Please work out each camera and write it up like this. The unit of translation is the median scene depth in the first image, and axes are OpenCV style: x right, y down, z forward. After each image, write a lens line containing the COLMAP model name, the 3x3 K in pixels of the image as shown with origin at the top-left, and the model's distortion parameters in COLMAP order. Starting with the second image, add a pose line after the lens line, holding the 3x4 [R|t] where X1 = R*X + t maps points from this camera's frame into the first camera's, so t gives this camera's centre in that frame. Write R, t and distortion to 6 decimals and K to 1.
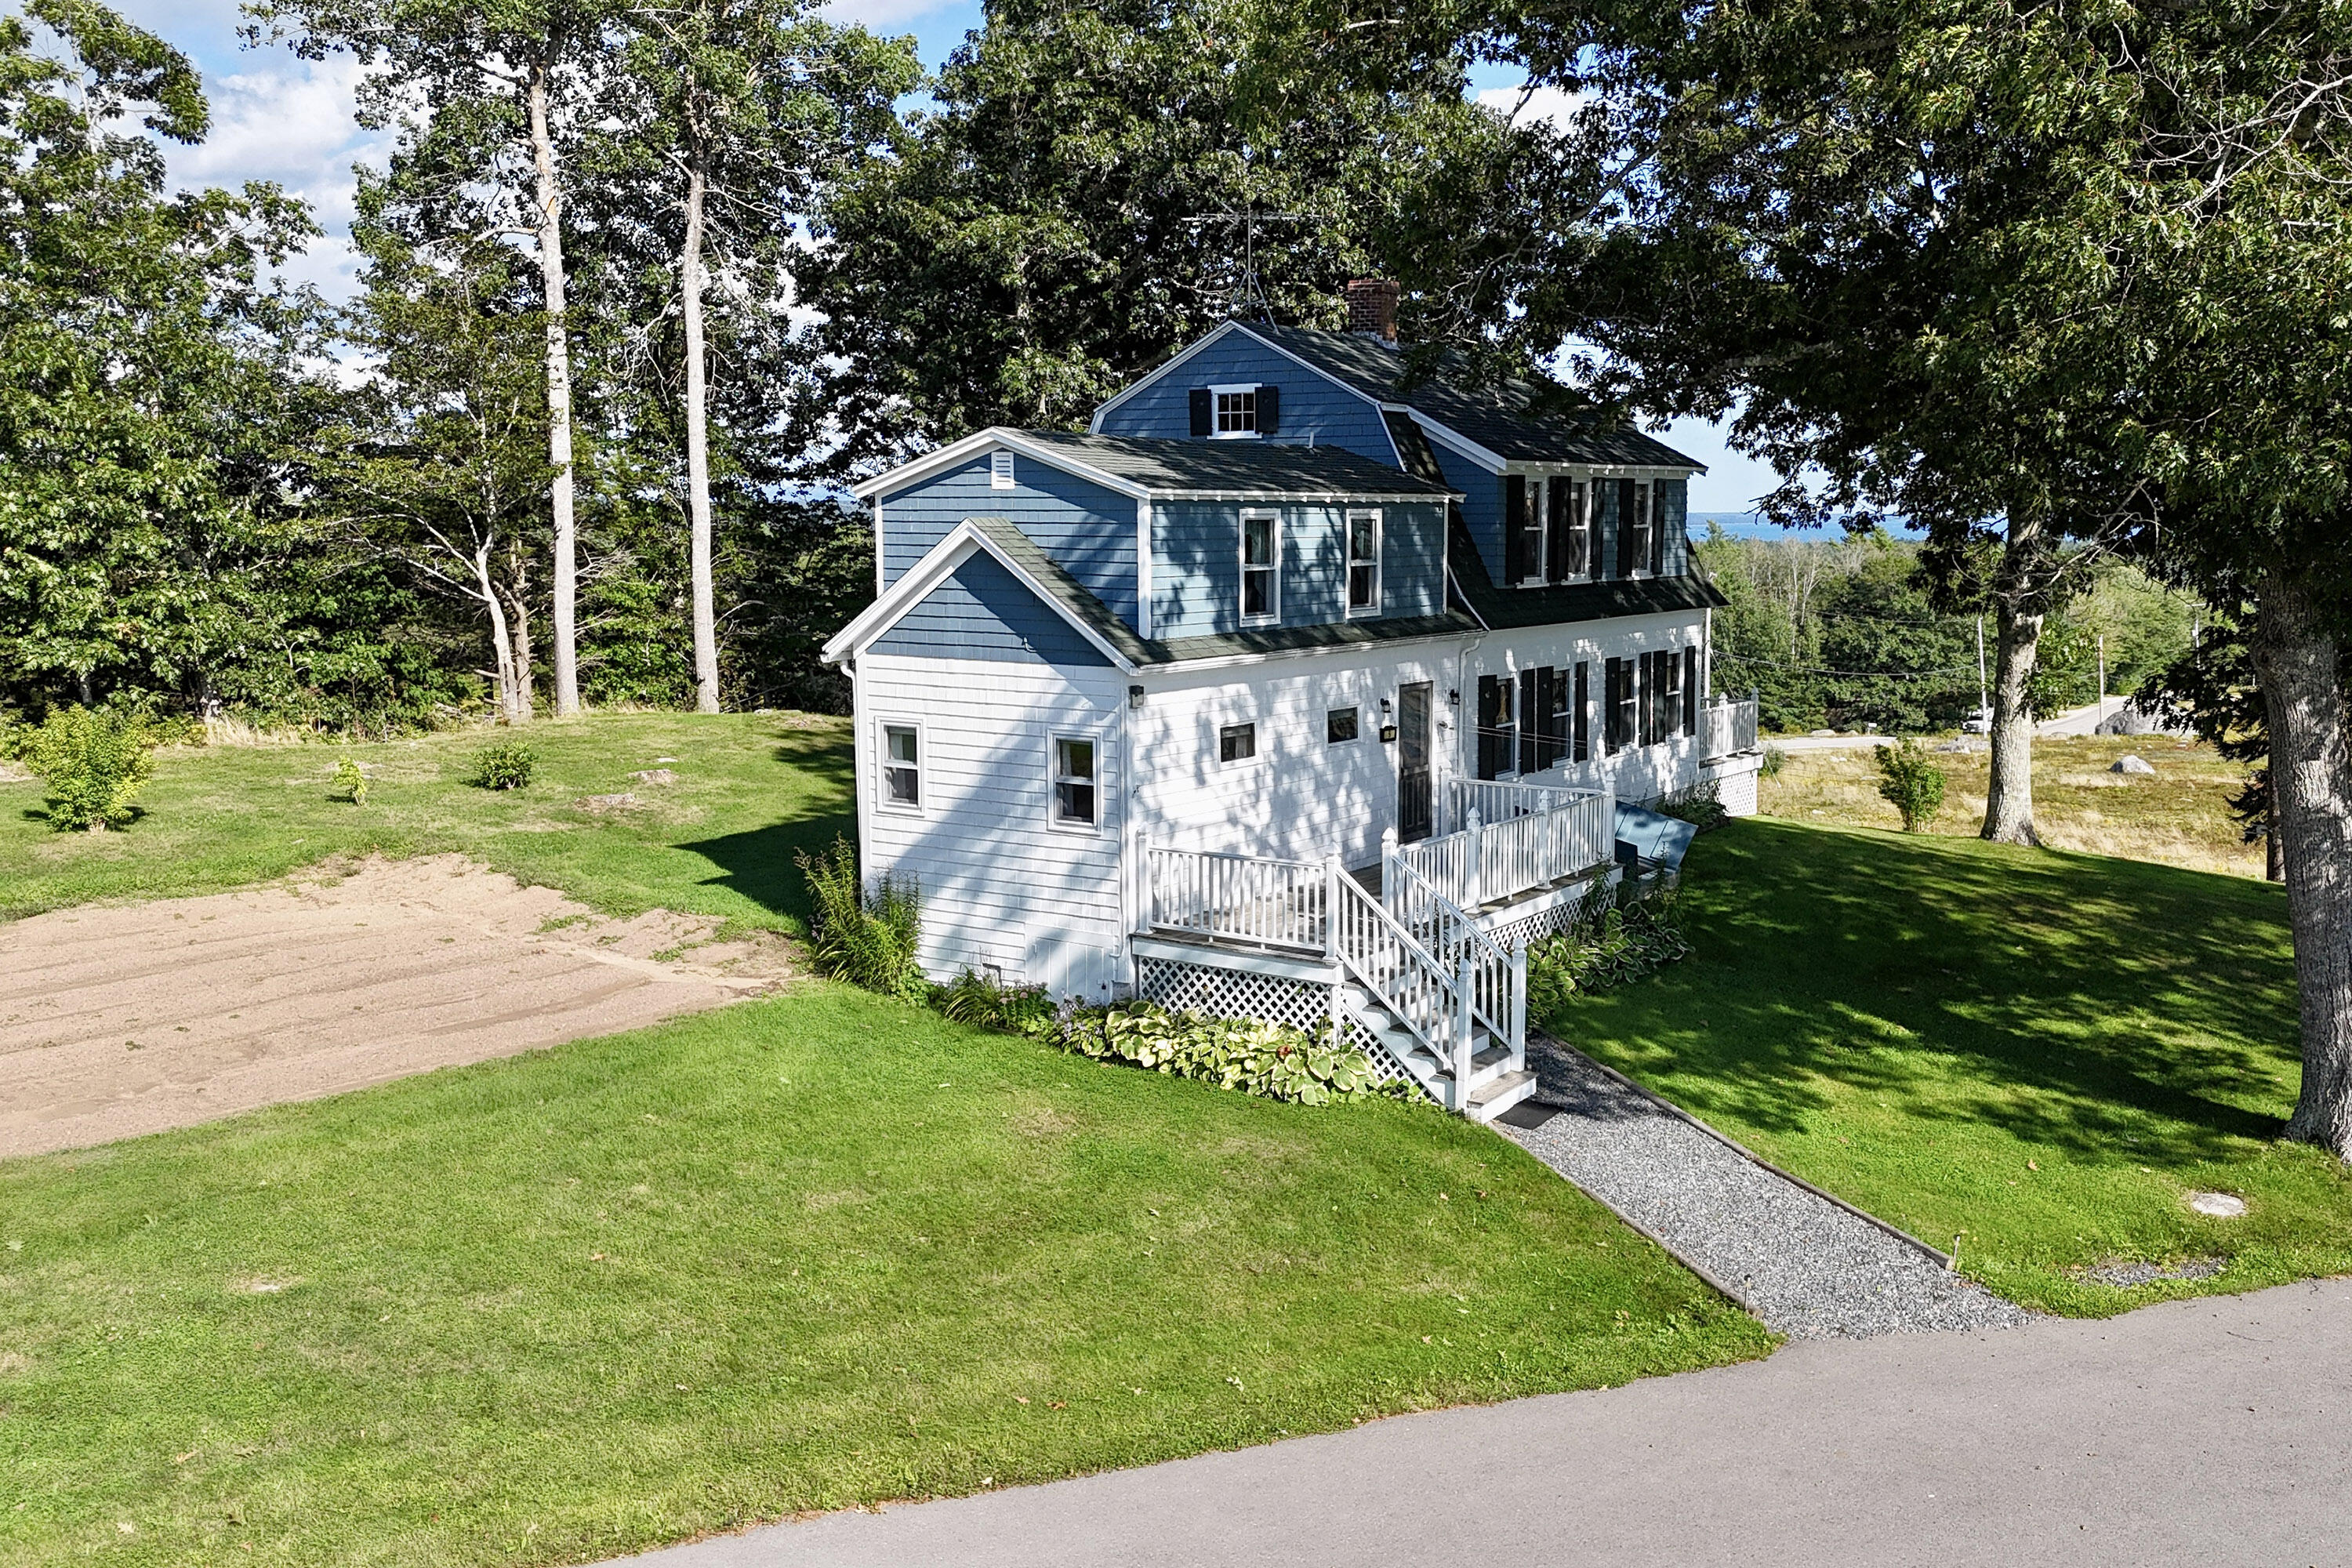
lens RADIAL K [[1926.5, 0, 1169.7], [0, 1926.5, 801.7], [0, 0, 1]] dist [0.047792, -0.011571]
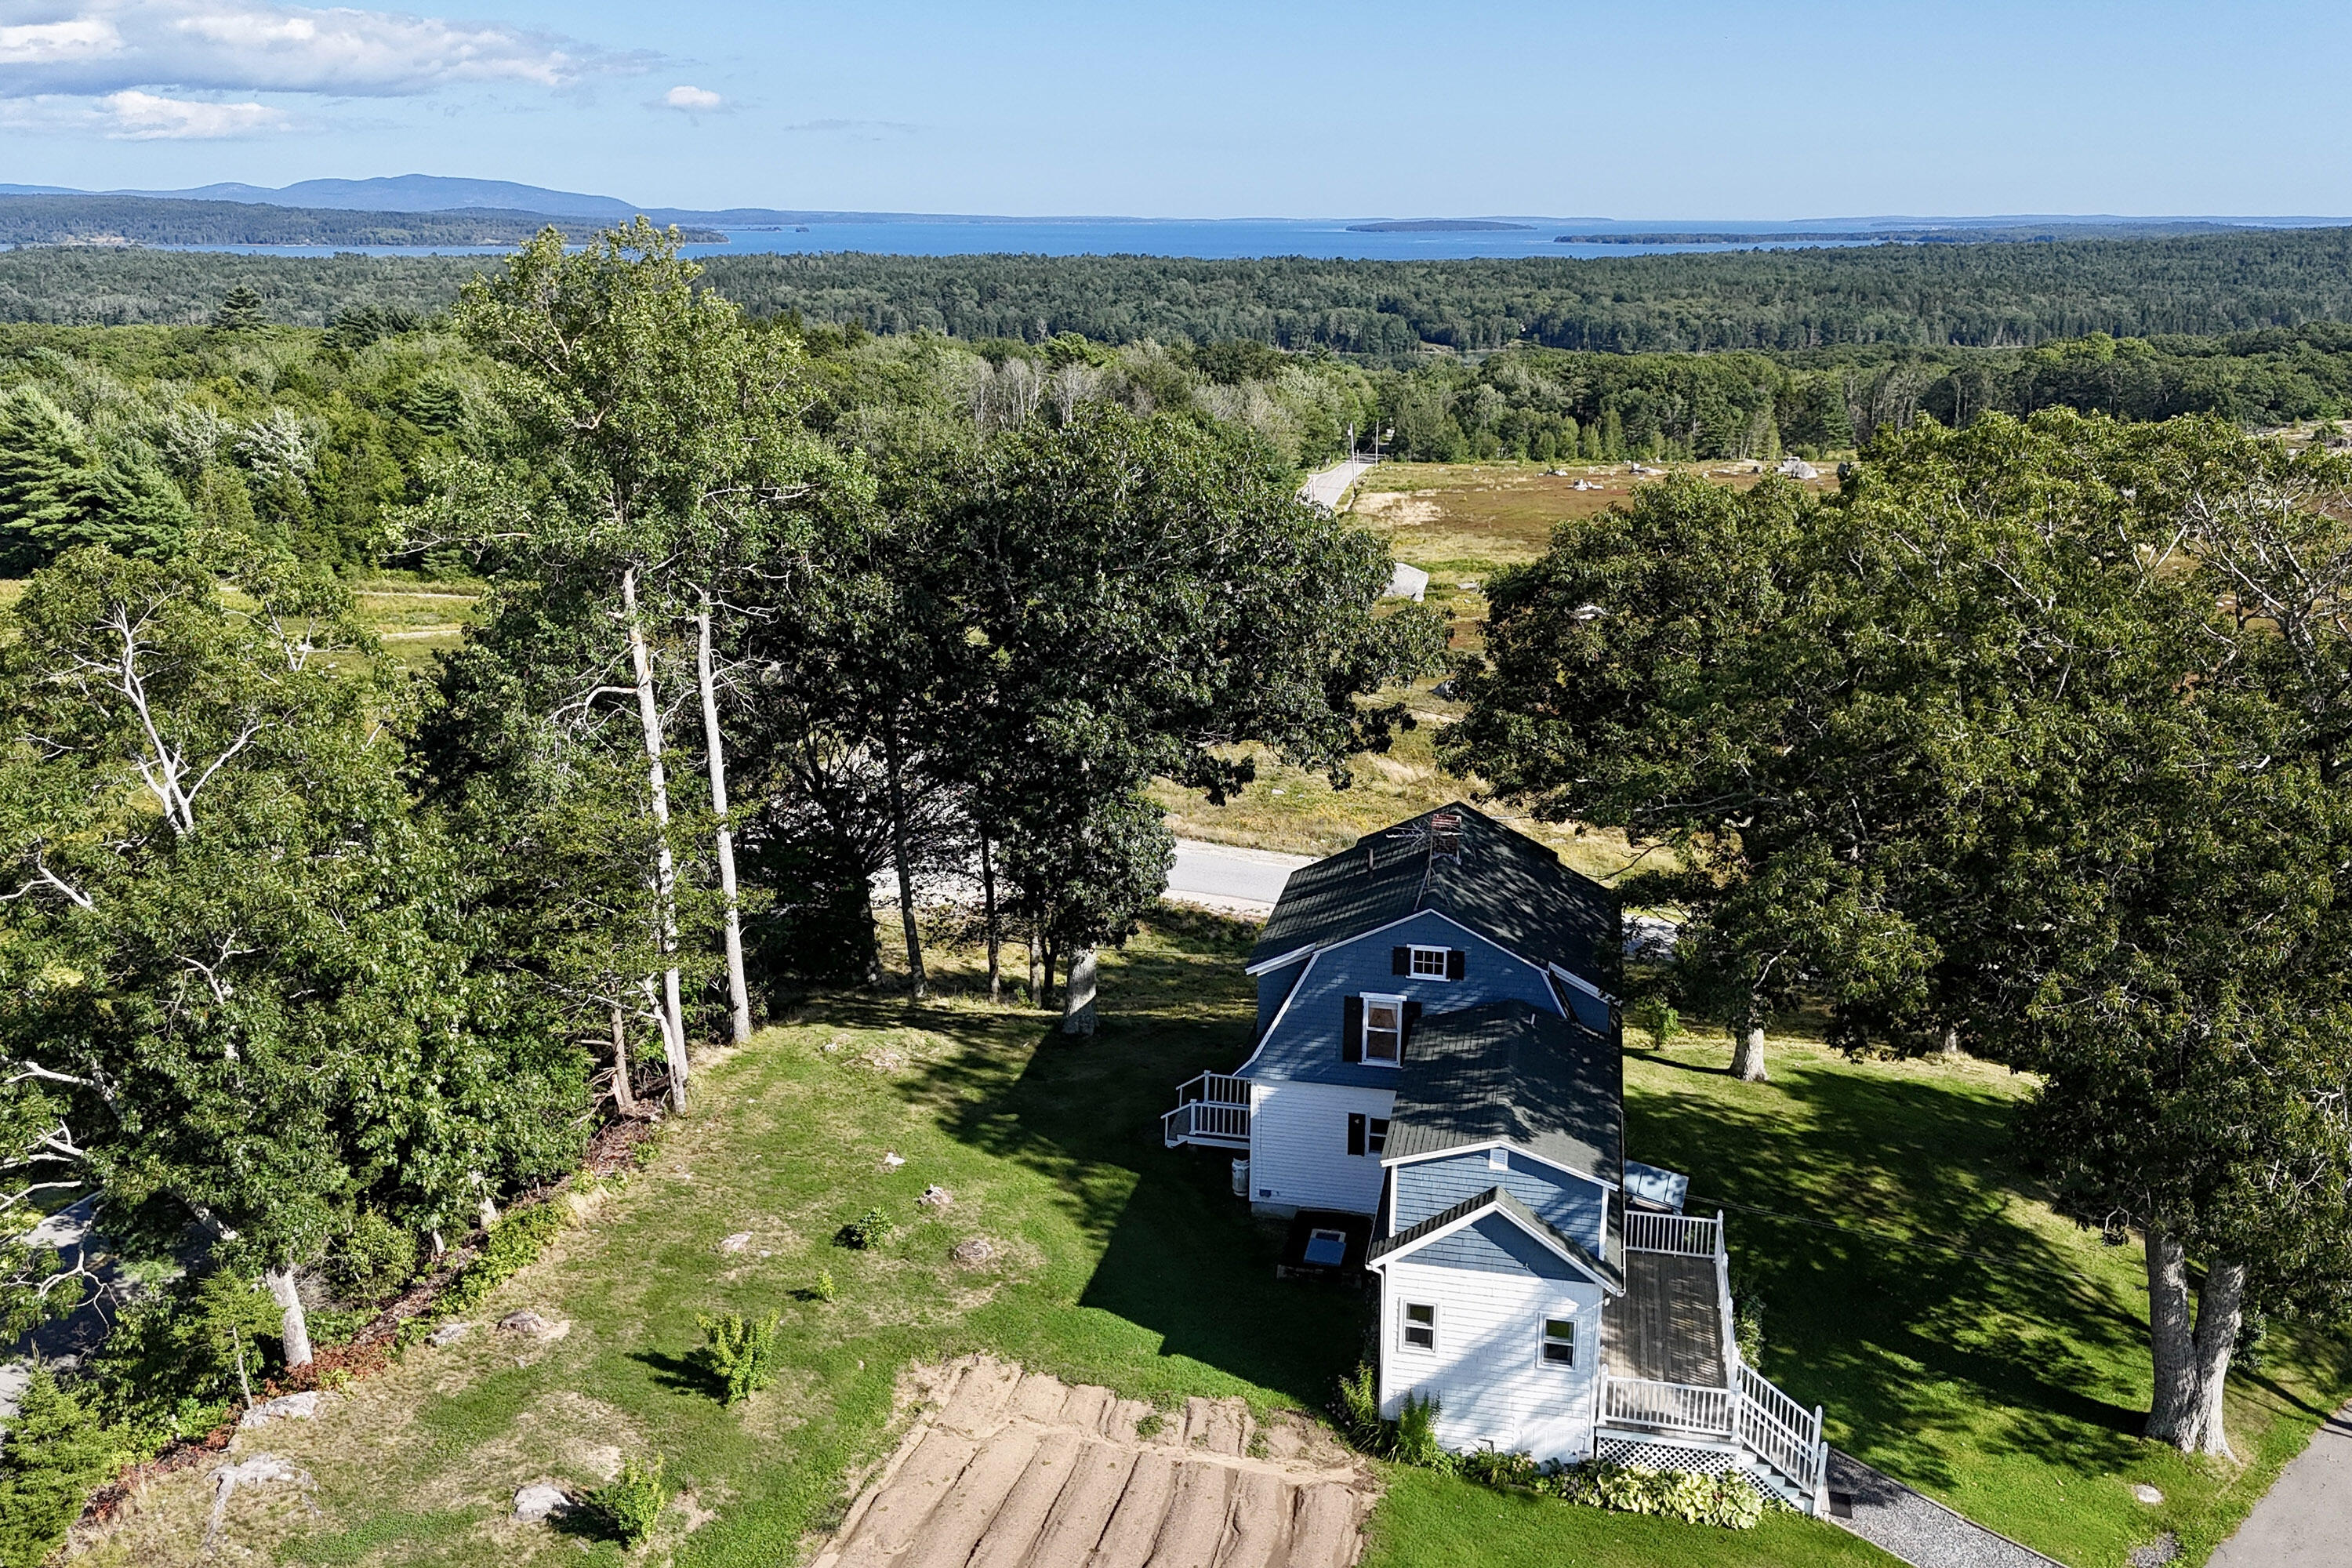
lens RADIAL K [[1926.5, 0, 1169.7], [0, 1926.5, 801.7], [0, 0, 1]] dist [0.047792, -0.011571]
pose [[0.930142, -0.093542, 0.355086, -0.896230], [0.061027, 0.992940, 0.101716, -0.653951], [-0.362094, -0.072940, 0.929284, -0.410788]]
